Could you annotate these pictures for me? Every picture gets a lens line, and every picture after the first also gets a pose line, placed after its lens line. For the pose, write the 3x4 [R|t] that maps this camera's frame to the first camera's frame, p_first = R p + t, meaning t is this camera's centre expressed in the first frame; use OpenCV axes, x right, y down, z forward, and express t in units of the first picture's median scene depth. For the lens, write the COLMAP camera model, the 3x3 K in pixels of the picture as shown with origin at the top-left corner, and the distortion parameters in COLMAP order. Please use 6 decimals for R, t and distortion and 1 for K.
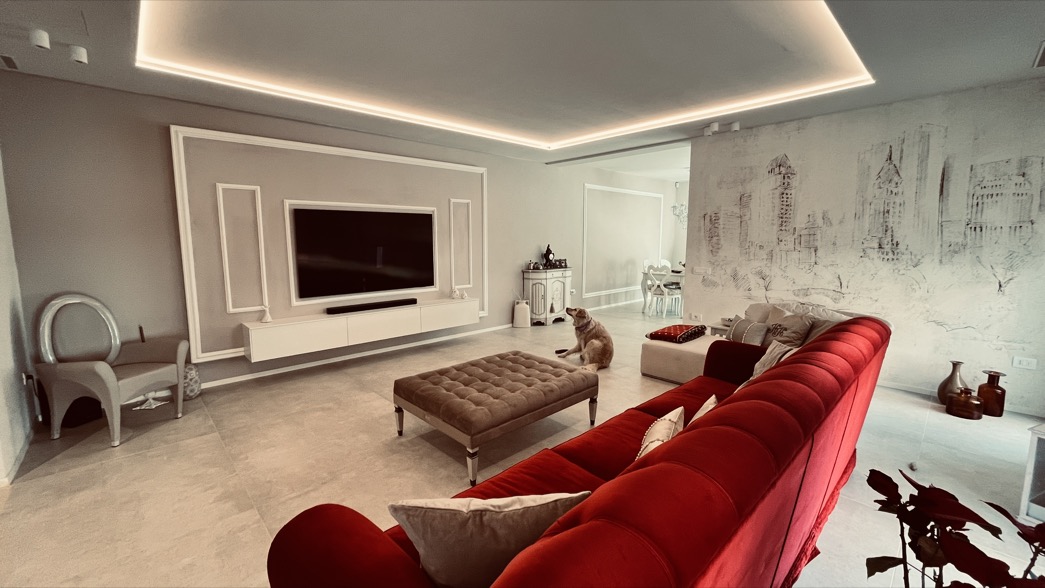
lens RADIAL K [[421.5, 0, 517.0], [0, 421.5, 290.8], [0, 0, 1]] dist [-0.005655, 0.000798]
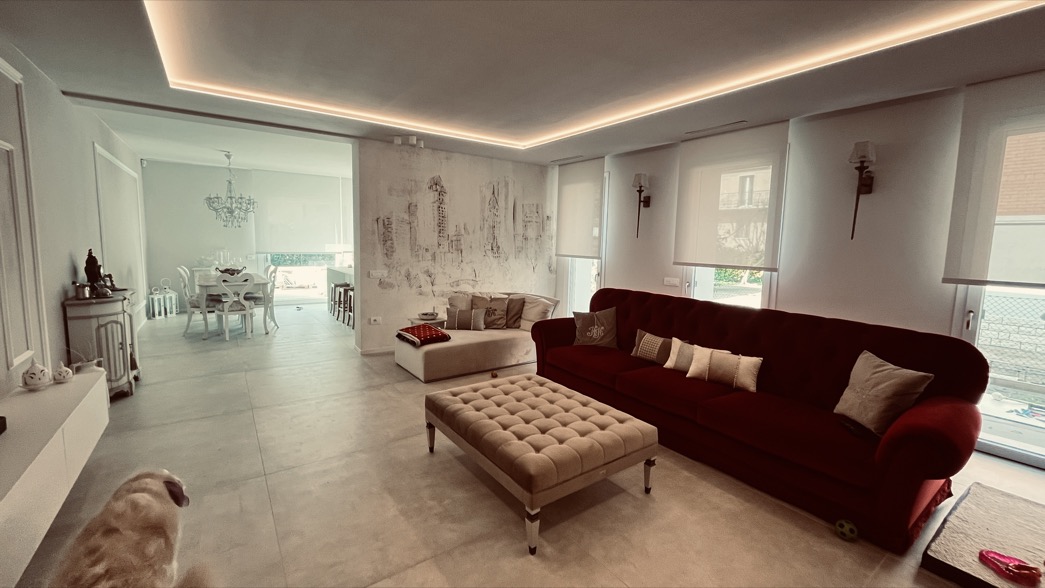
lens RADIAL K [[421.5, 0, 521.0], [0, 421.5, 287.1], [0, 0, 1]] dist [-0.005655, 0.000798]
pose [[0.128418, -0.103777, 0.986275, -0.598153], [0.102762, 0.990549, 0.090847, -0.084596], [-0.986382, 0.089686, 0.137868, 0.609300]]
